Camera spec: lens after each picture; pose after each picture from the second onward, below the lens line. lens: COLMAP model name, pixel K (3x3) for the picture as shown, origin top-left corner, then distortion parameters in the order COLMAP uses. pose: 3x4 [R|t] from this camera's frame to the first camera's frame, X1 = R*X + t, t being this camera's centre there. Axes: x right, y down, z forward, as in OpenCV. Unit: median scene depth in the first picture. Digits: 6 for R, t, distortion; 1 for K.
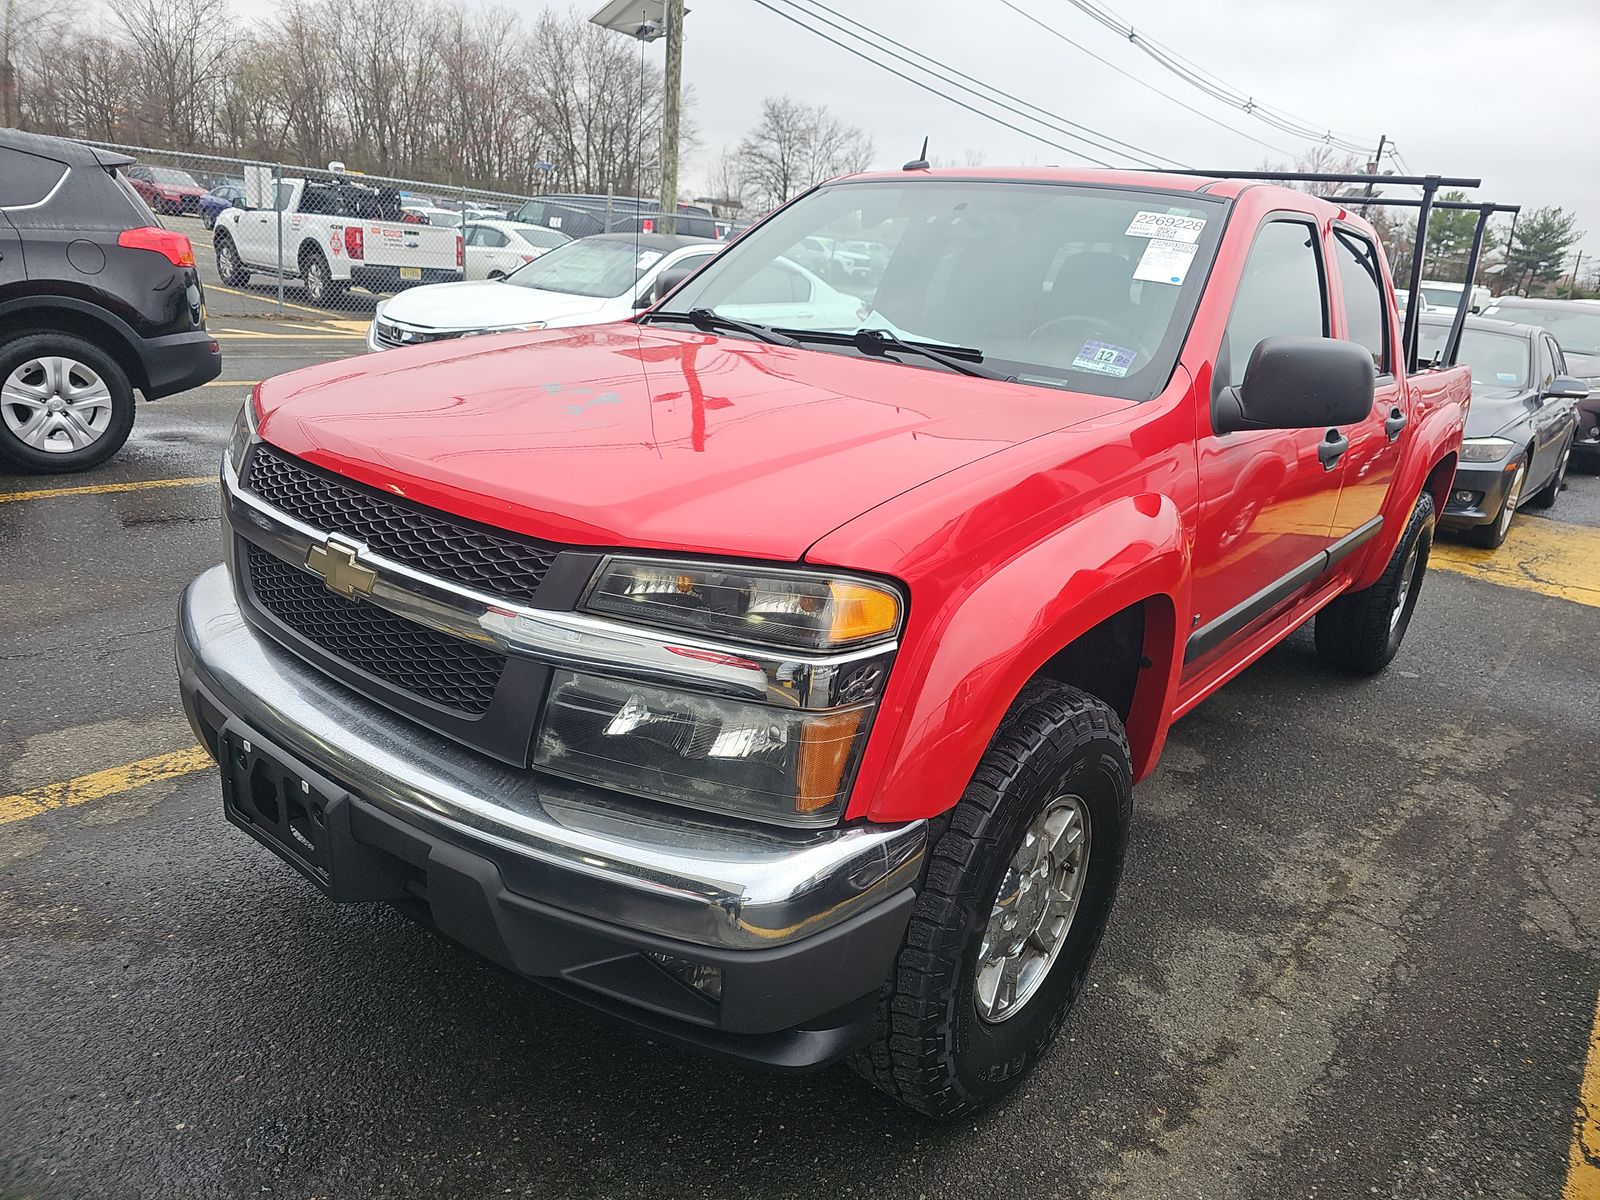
lens RADIAL K [[1090.2, 0, 794.4], [0, 1090.2, 602.3], [0, 0, 1]] dist [0.005214, -0.003959]
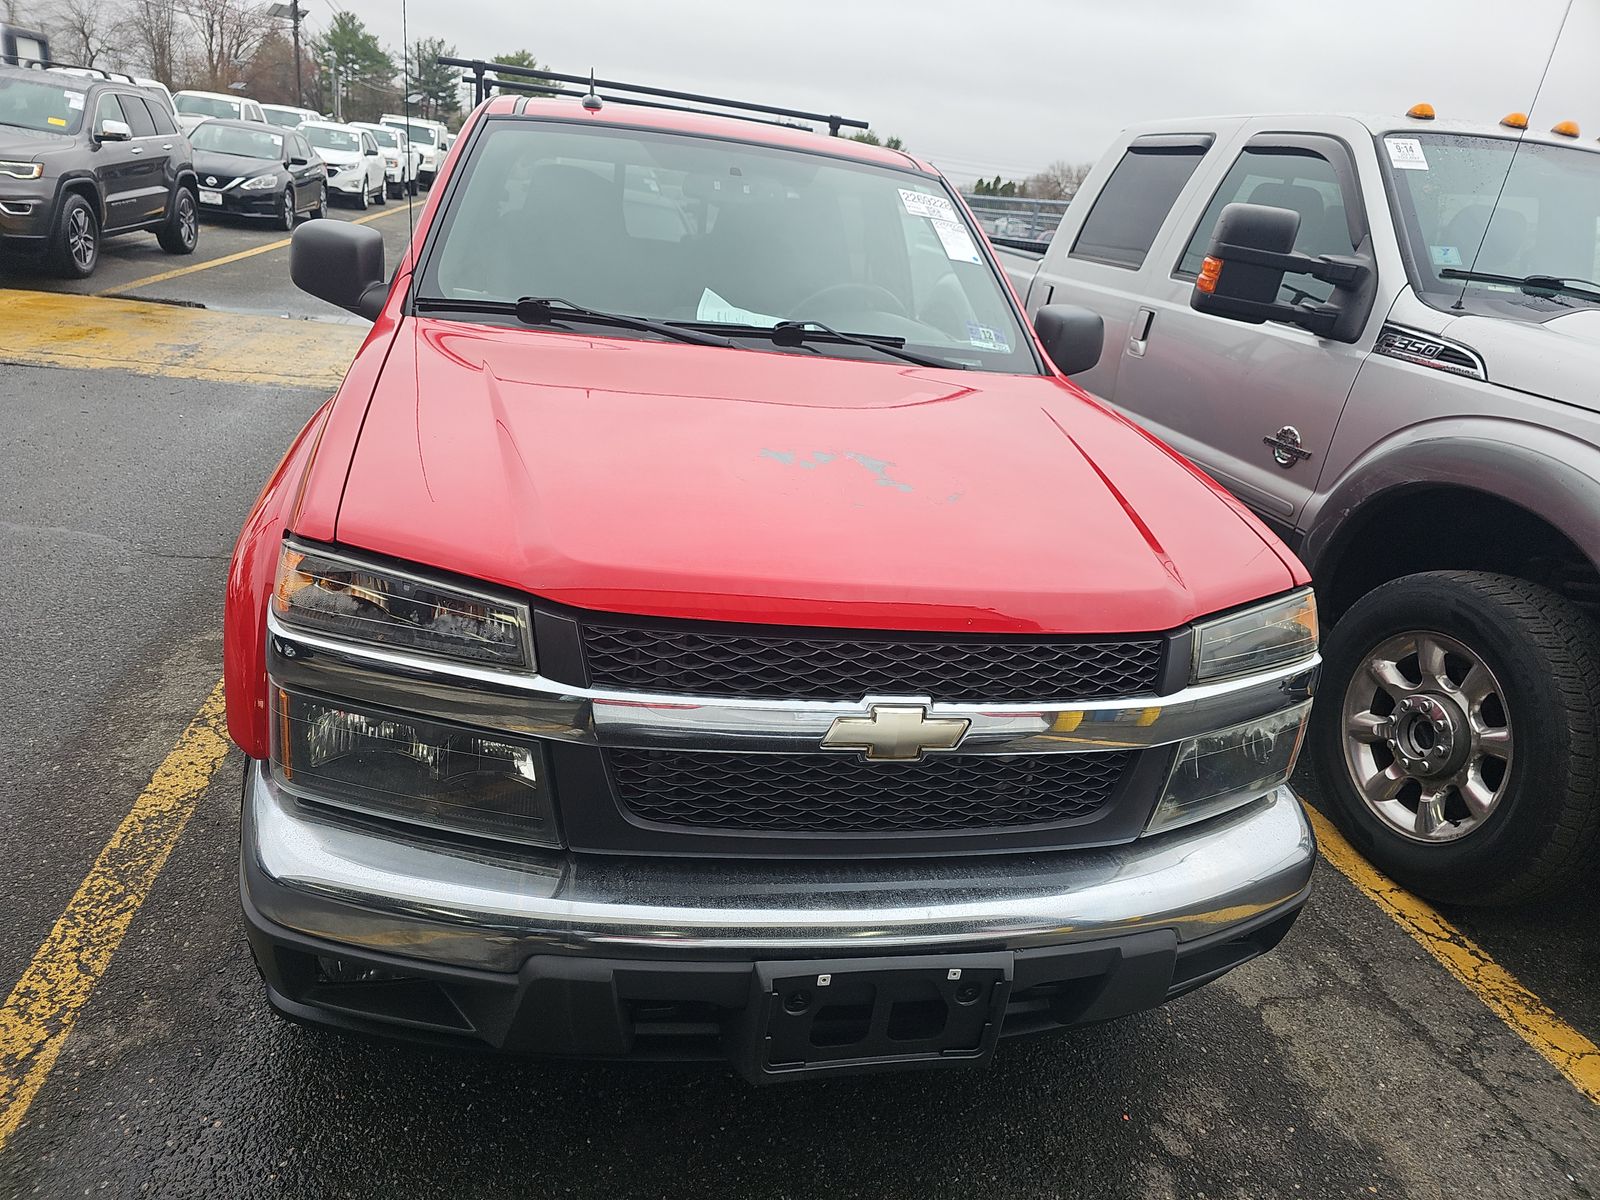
lens RADIAL K [[1090.2, 0, 794.4], [0, 1090.2, 602.3], [0, 0, 1]] dist [0.005214, -0.003959]
pose [[0.627554, -0.283612, 0.725080, -0.719261], [0.171906, 0.958782, 0.226240, -0.228850], [-0.759358, -0.017332, 0.650442, 0.346980]]
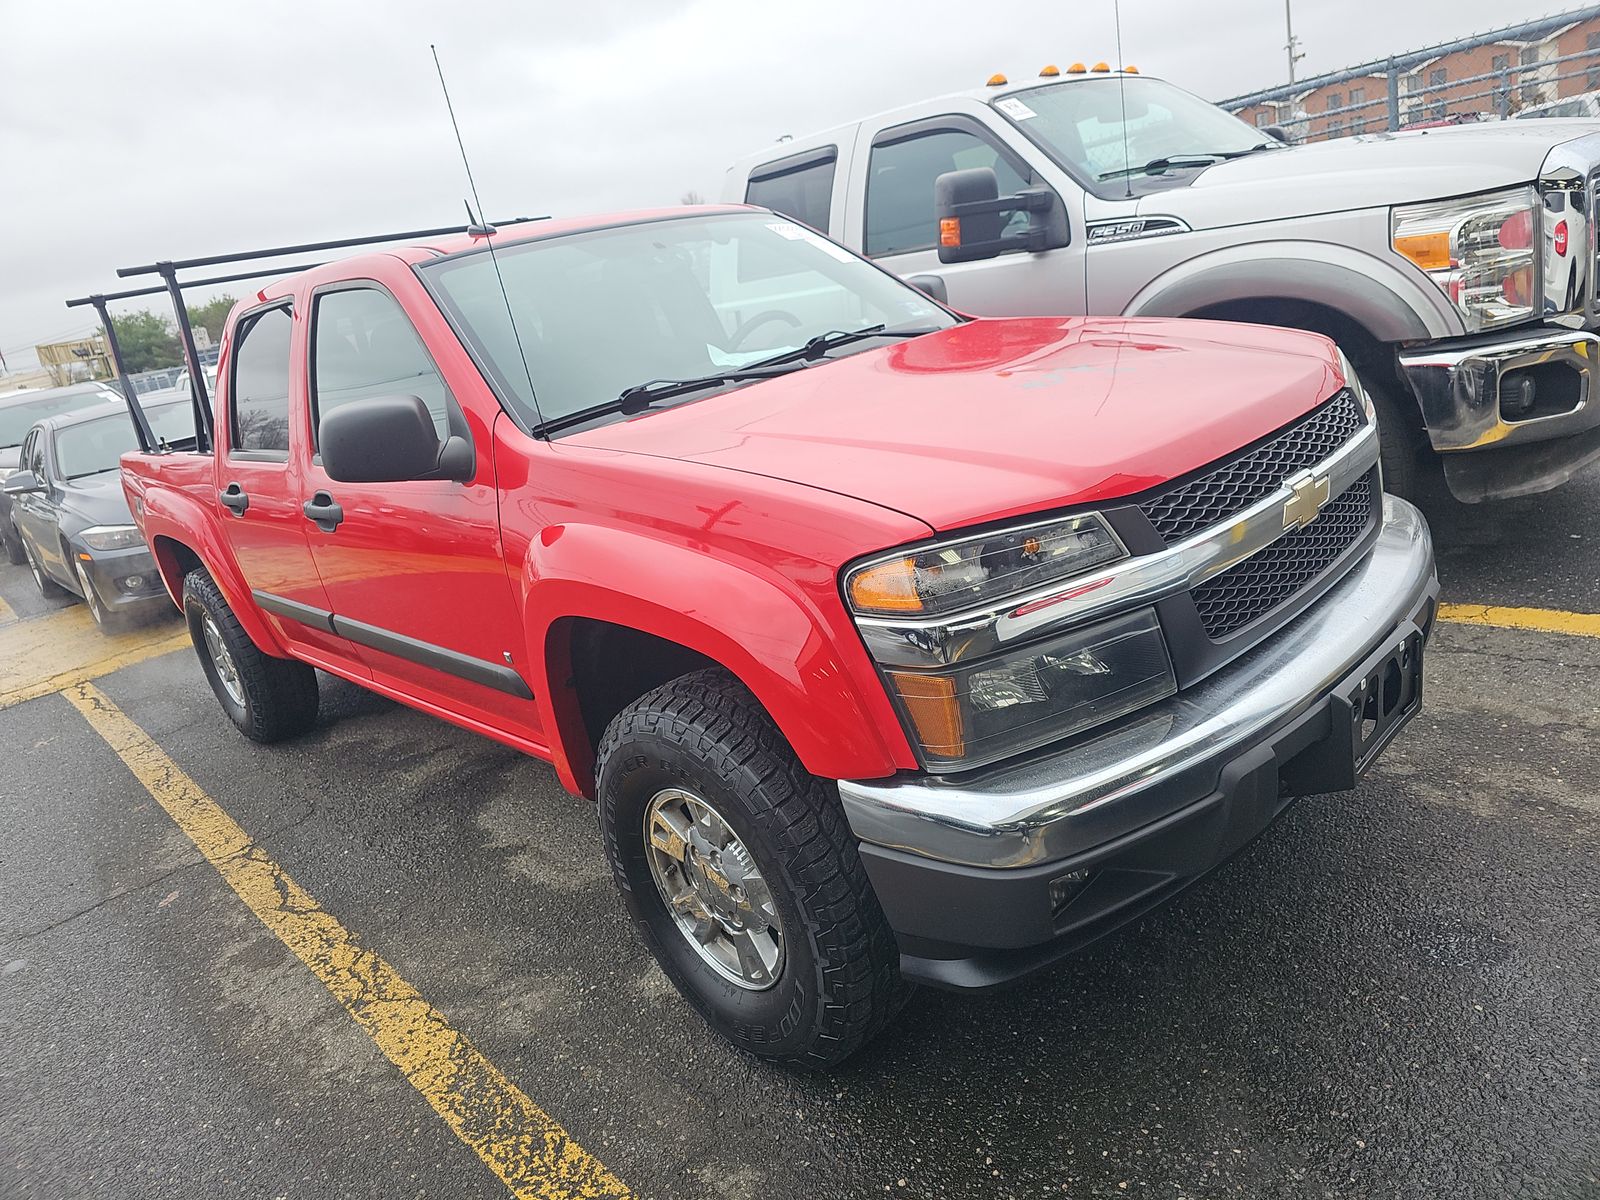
lens RADIAL K [[1090.2, 0, 794.4], [0, 1090.2, 602.3], [0, 0, 1]] dist [0.005214, -0.003959]
pose [[0.094487, -0.391608, 0.915268, -1.056425], [0.482196, 0.822339, 0.302068, -0.371419], [-0.870953, 0.412798, 0.266532, 0.817590]]
